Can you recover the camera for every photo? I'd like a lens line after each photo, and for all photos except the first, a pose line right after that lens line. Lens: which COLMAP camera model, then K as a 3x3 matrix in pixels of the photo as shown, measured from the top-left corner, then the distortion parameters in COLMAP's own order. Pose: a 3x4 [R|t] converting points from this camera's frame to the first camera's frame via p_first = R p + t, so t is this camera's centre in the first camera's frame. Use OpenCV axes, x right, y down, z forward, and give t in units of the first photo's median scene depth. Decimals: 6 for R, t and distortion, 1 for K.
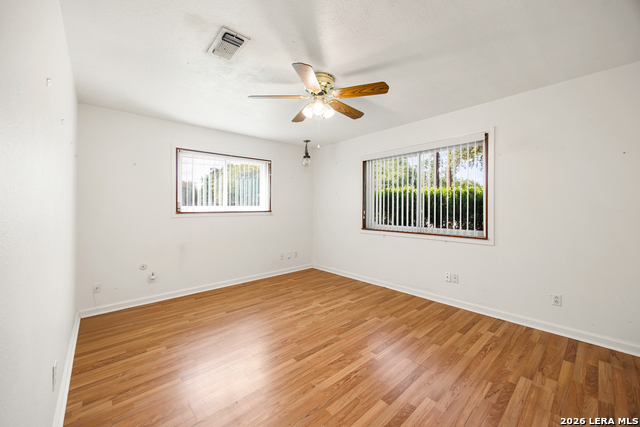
lens RADIAL K [[247.2, 0, 323.0], [0, 247.2, 214.4], [0, 0, 1]] dist [-0.002533, -0.000220]
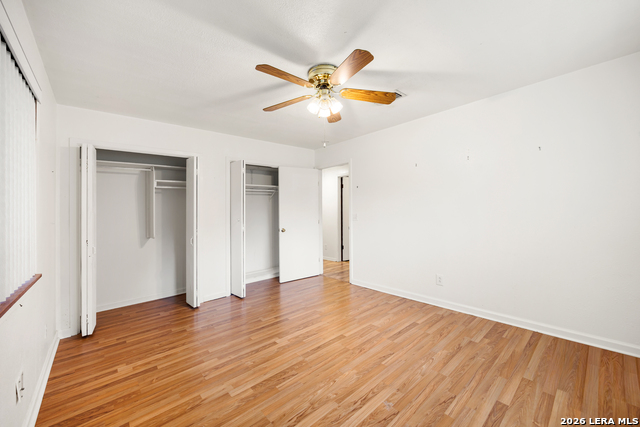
lens RADIAL K [[247.2, 0, 323.0], [0, 247.2, 214.4], [0, 0, 1]] dist [-0.002533, -0.000220]
pose [[-0.999175, 0.039501, 0.009455, -0.035601], [0.039858, 0.998356, 0.041185, -0.052326], [-0.007812, 0.041528, -0.999107, 1.828319]]
